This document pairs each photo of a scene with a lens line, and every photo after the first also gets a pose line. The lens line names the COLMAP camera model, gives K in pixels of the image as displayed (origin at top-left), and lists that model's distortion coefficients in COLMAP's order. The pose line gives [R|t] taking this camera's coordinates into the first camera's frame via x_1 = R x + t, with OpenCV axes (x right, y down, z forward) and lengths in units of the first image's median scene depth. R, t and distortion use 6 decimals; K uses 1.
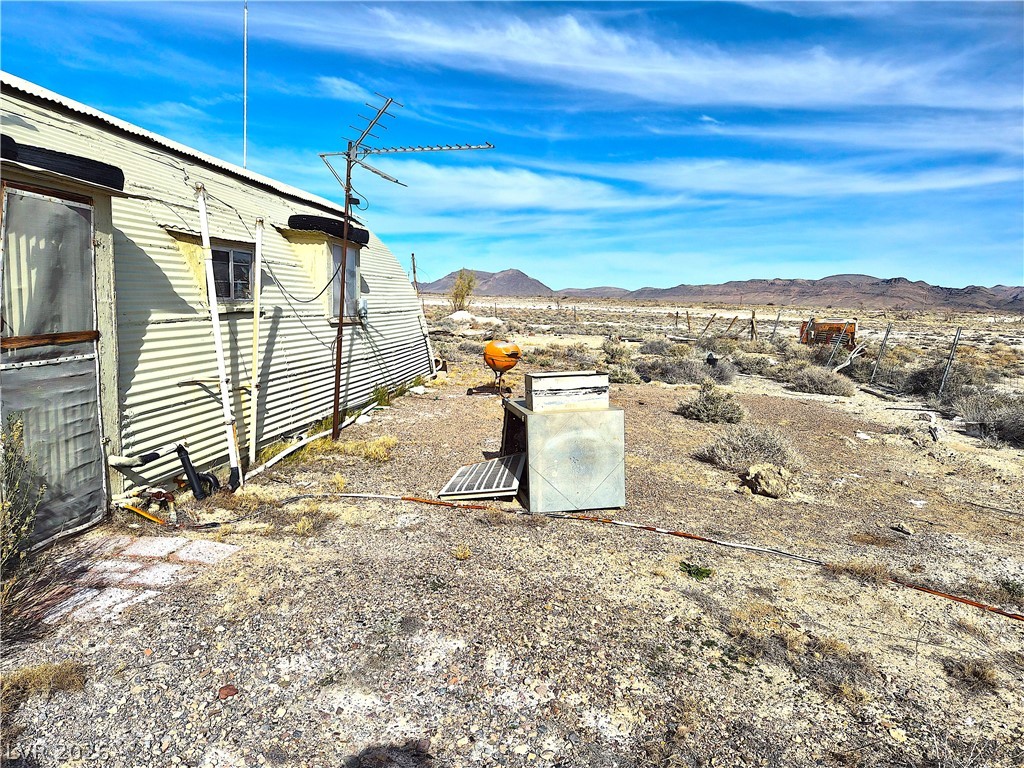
lens RADIAL K [[695.4, 0, 502.8], [0, 695.4, 367.1], [0, 0, 1]] dist [0.057464, -0.067121]
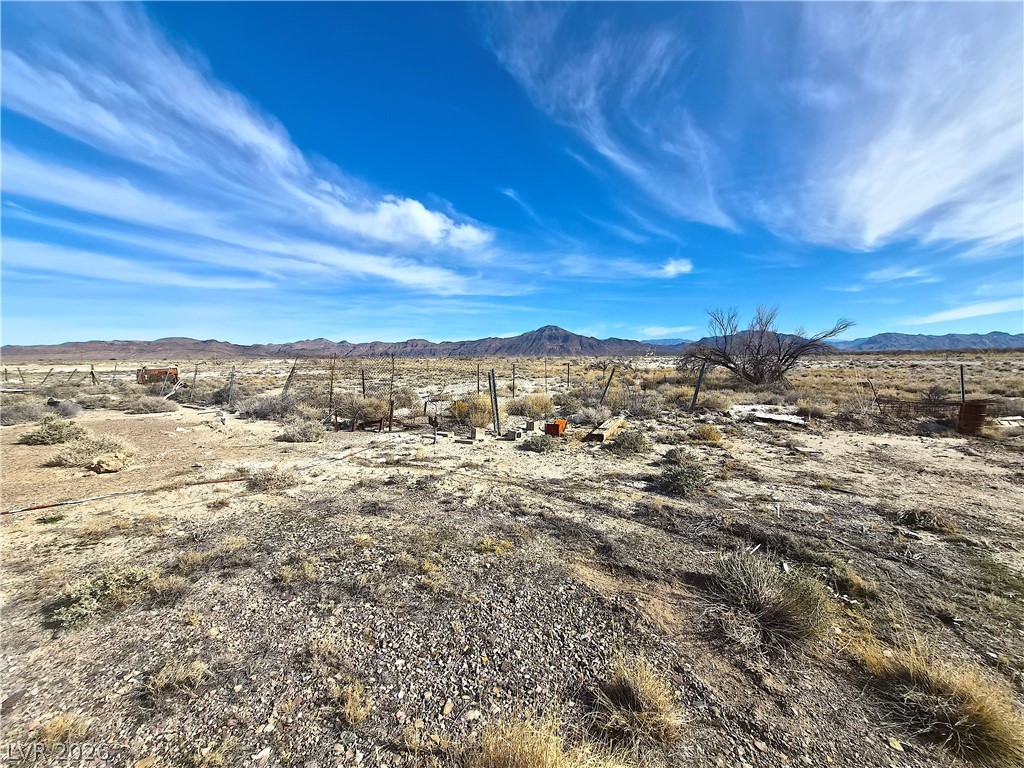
lens RADIAL K [[401.5, 0, 509.0], [0, 401.5, 380.9], [0, 0, 1]] dist [-0.001168, 0.000320]
pose [[0.414568, -0.097273, 0.904805, -0.031817], [0.117911, 0.991631, 0.052583, 0.014435], [-0.902347, 0.084887, 0.422568, -0.127989]]
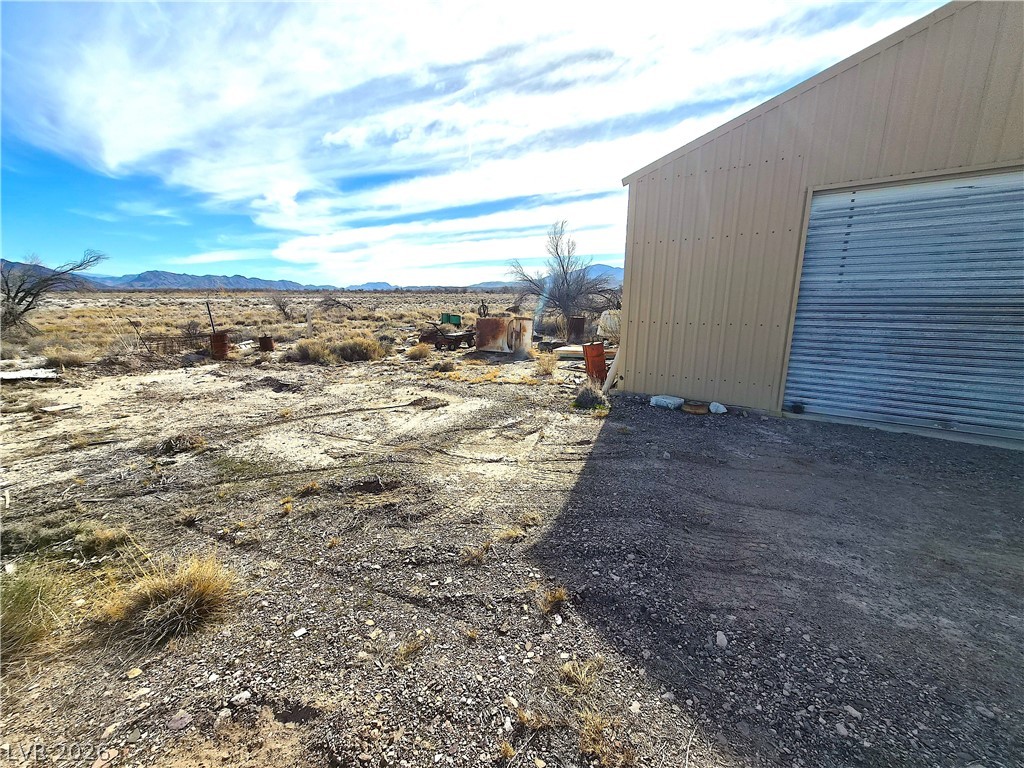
lens RADIAL K [[401.2, 0, 508.2], [0, 401.2, 387.6], [0, 0, 1]] dist [0.001639, 0.000082]
pose [[-0.854858, -0.160014, 0.493572, -0.031997], [0.015441, 0.942992, 0.332457, 0.015850], [-0.518632, 0.291825, -0.803654, -0.137233]]
